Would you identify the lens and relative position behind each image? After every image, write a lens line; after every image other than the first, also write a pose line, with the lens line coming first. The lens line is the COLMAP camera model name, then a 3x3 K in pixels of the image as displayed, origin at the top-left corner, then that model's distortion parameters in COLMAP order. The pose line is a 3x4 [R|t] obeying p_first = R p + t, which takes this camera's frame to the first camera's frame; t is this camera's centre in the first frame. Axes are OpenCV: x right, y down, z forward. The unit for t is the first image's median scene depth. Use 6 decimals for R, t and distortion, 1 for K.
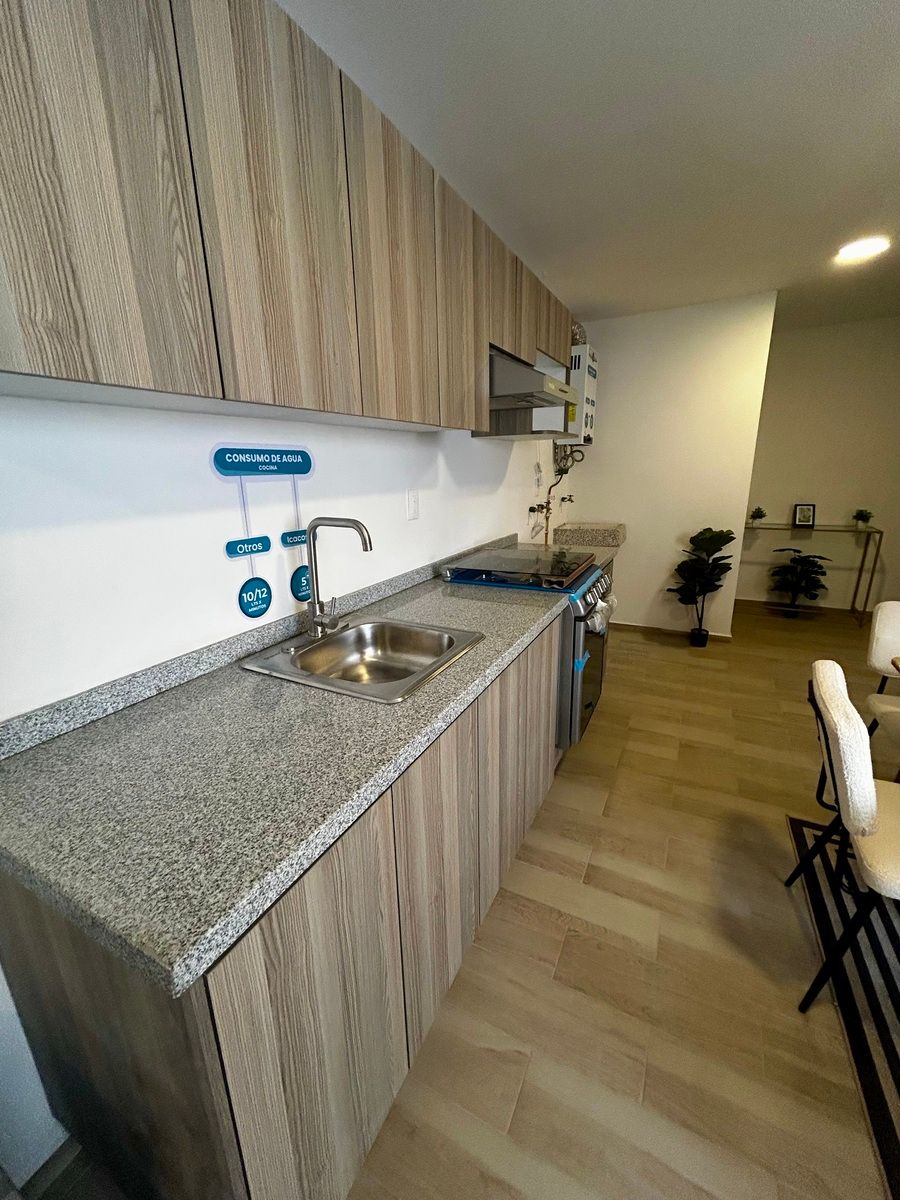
lens RADIAL K [[483.2, 0, 450.0], [0, 483.2, 600.0], [0, 0, 1]] dist [0.000547, -0.000048]
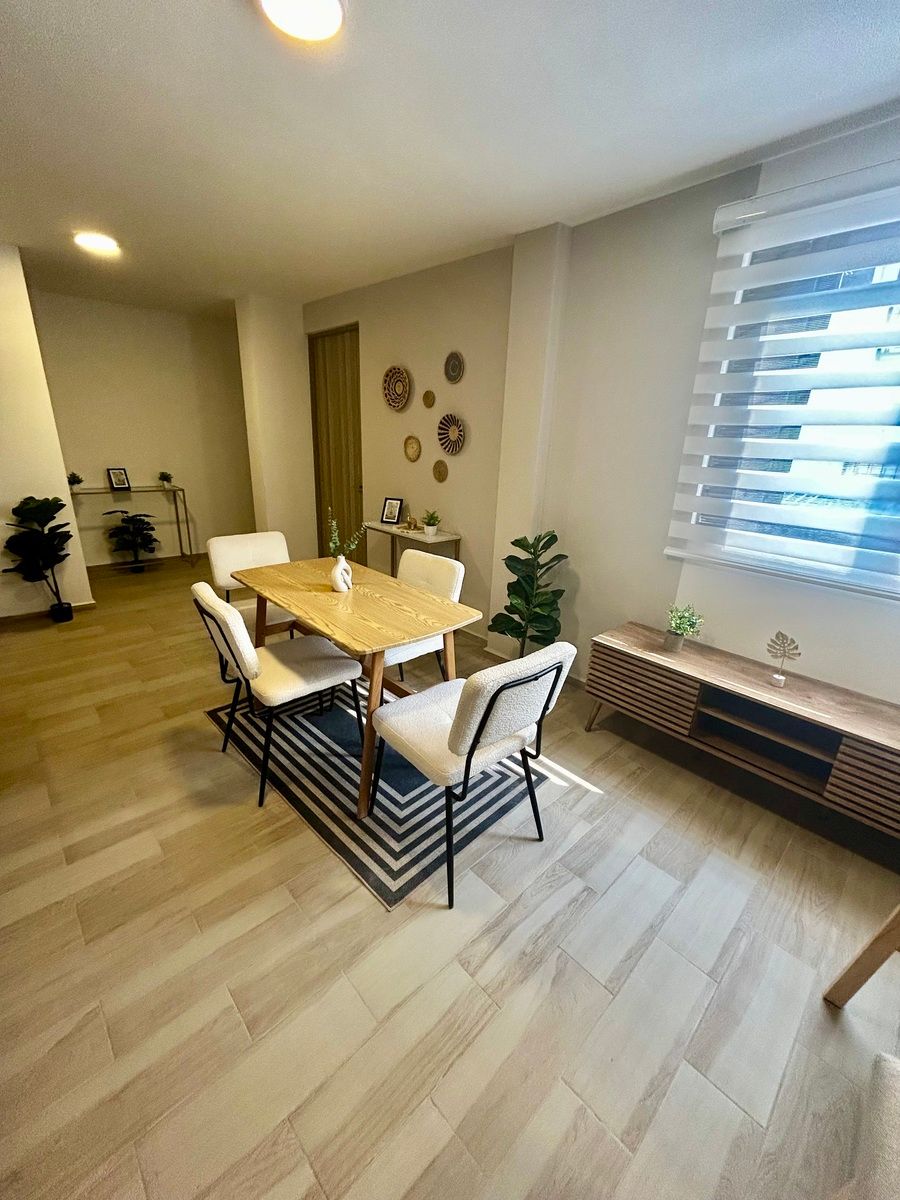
lens RADIAL K [[482.3, 0, 450.0], [0, 482.3, 600.0], [0, 0, 1]] dist [-0.001779, -0.000139]
pose [[0.324473, -0.271056, 0.906226, -0.101450], [0.205373, 0.955395, 0.212230, 0.010641], [-0.923331, 0.117251, 0.365668, -0.066154]]
